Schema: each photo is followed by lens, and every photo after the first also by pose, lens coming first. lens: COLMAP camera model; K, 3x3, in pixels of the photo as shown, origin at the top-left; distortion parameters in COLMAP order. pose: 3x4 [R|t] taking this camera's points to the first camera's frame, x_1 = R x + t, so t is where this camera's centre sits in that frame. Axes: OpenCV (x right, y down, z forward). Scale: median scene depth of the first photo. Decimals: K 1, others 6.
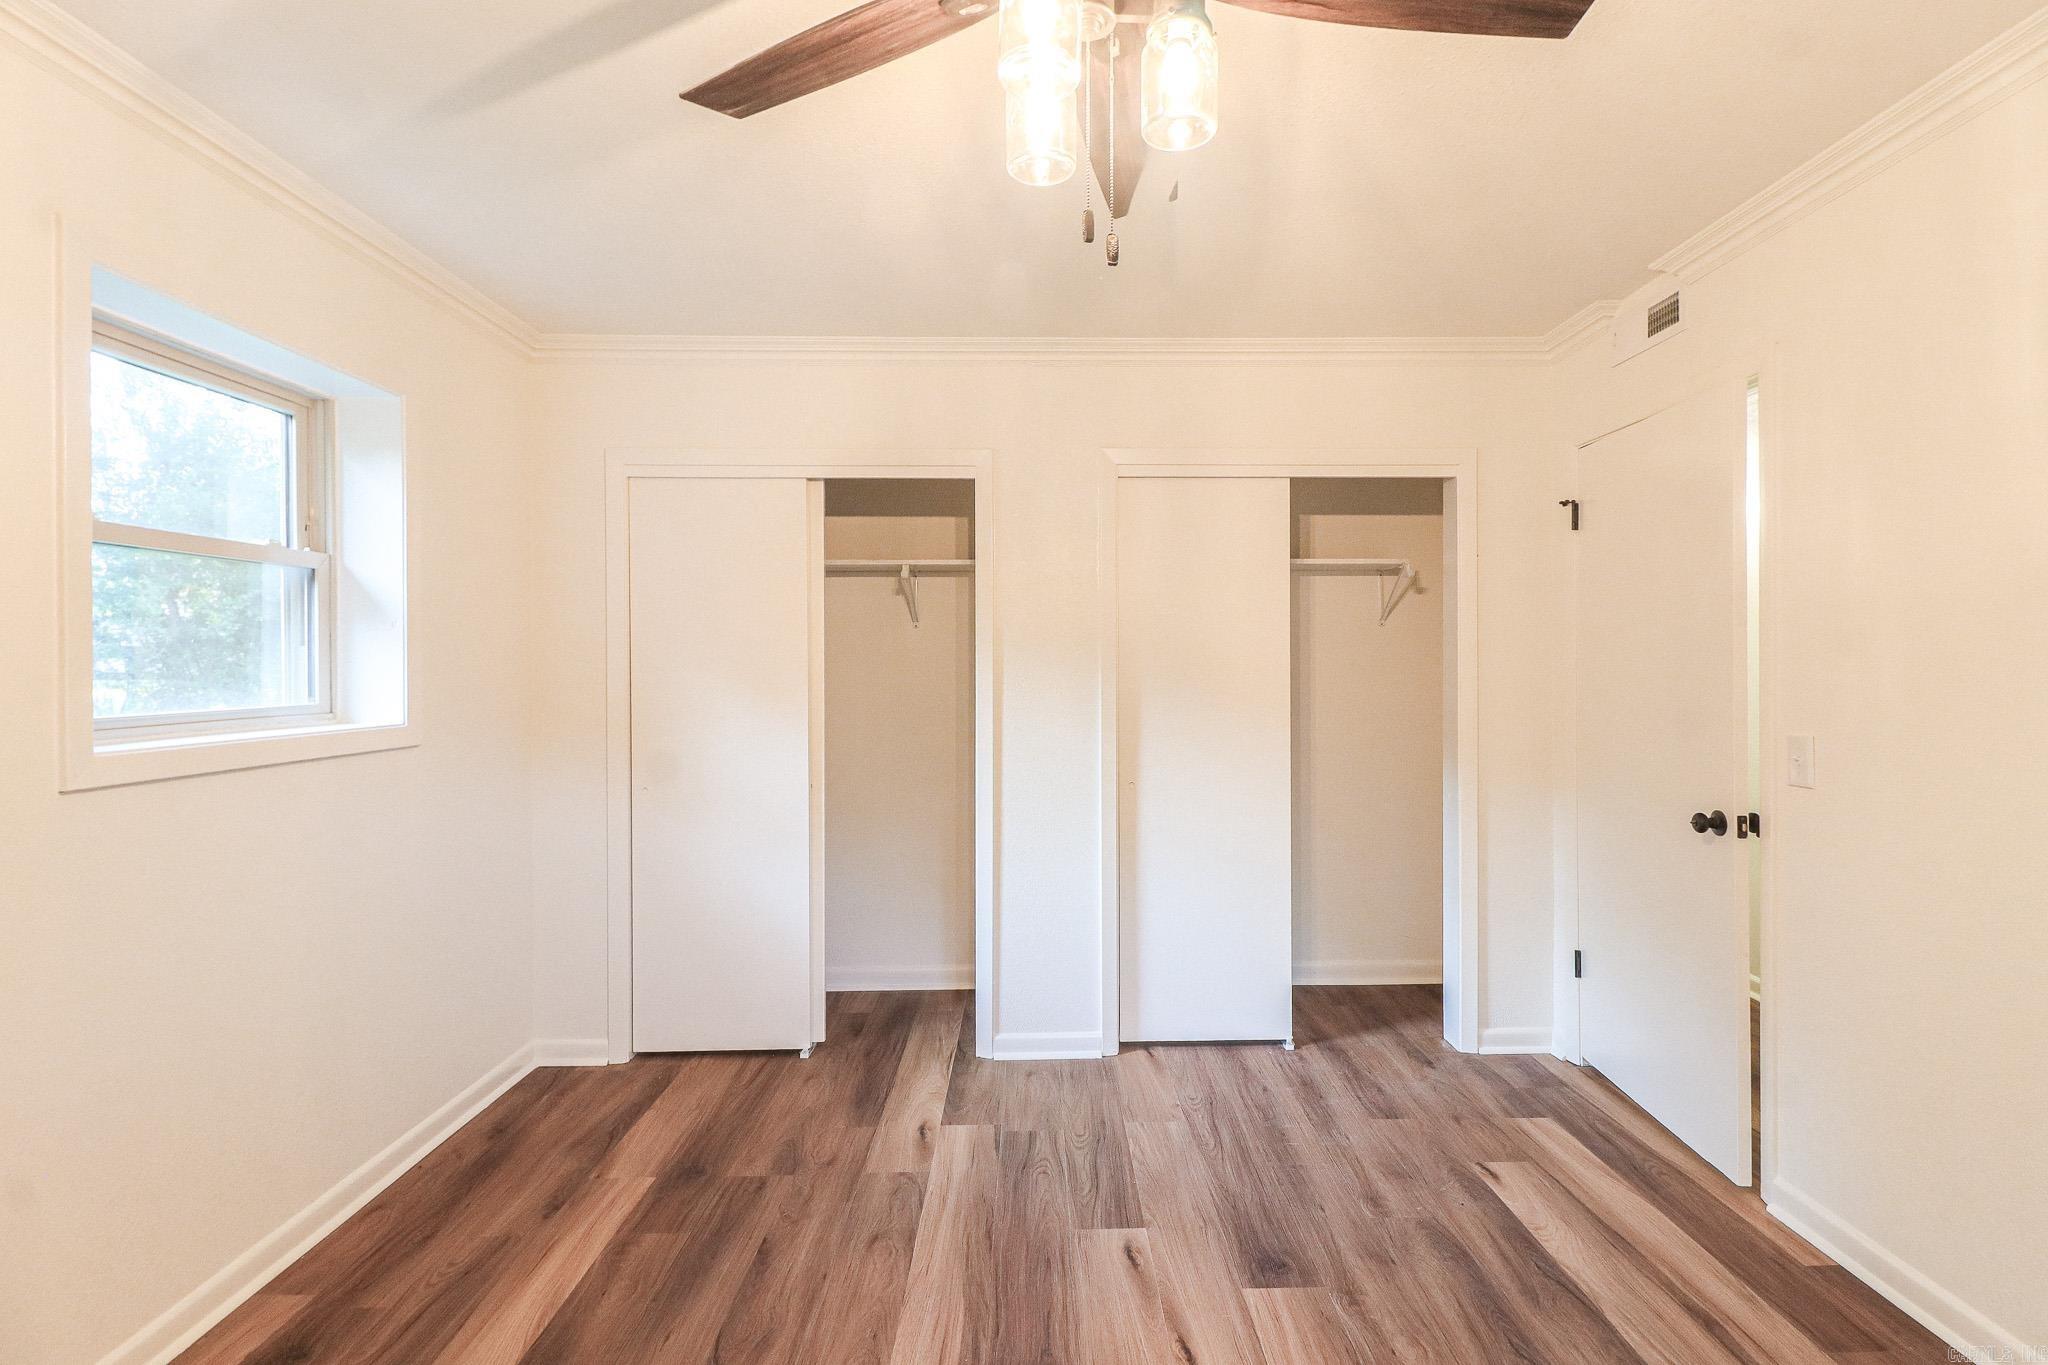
lens RADIAL K [[989.1, 0, 1064.2], [0, 989.1, 686.7], [0, 0, 1]] dist [0.014445, -0.009831]
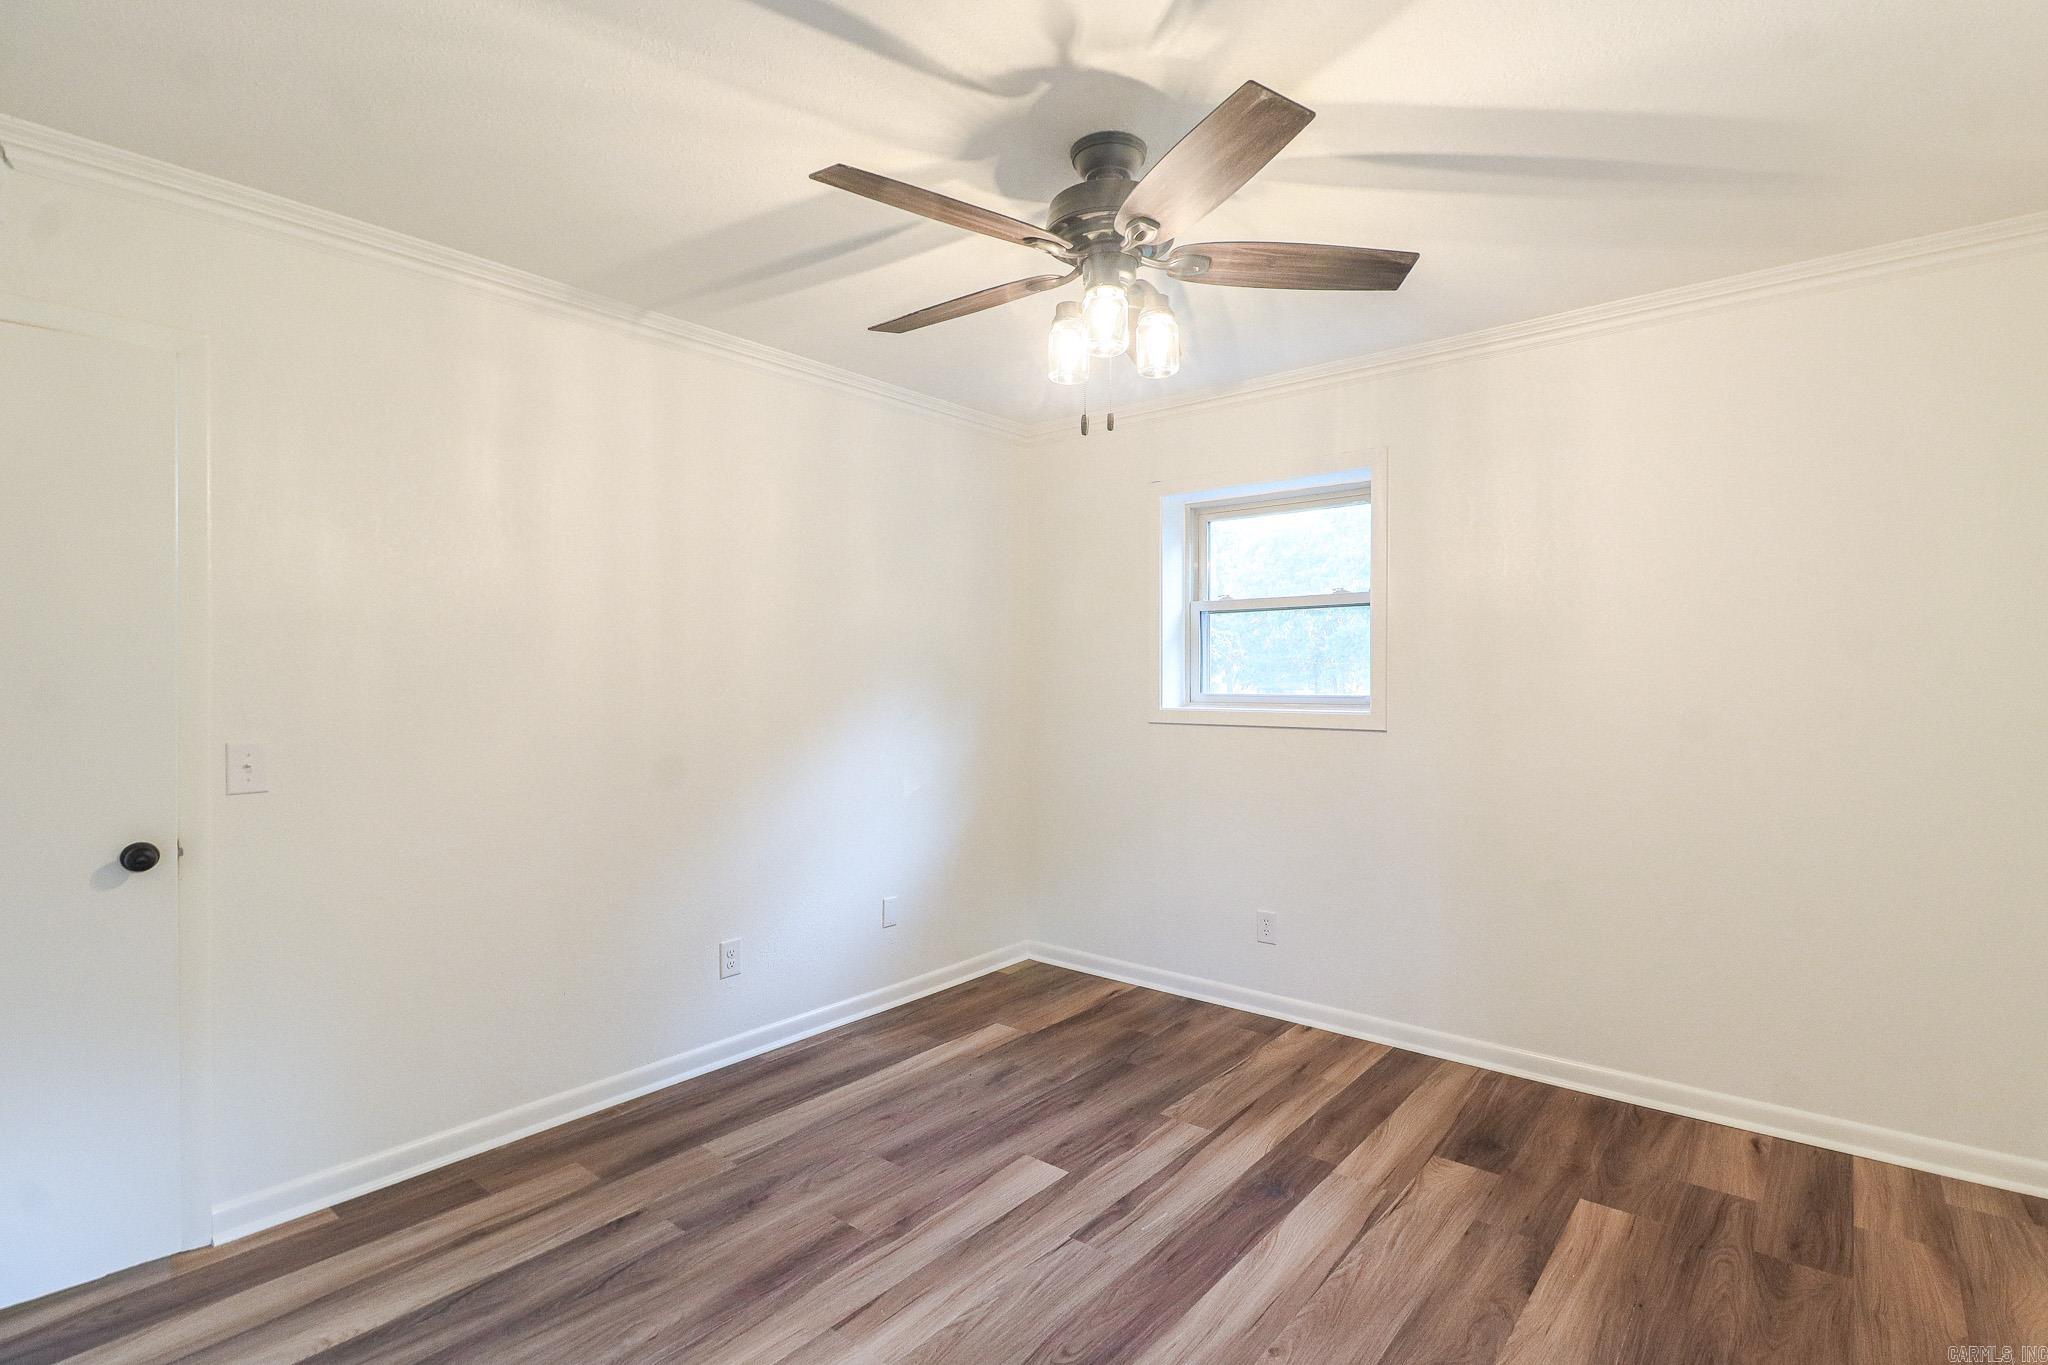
lens RADIAL K [[989.1, 0, 1064.2], [0, 989.1, 686.7], [0, 0, 1]] dist [0.014445, -0.009831]
pose [[-0.769853, -0.006753, 0.638186, -0.561962], [0.011113, 0.999651, 0.023983, -0.023828], [-0.638125, 0.025556, -0.769509, 1.293968]]
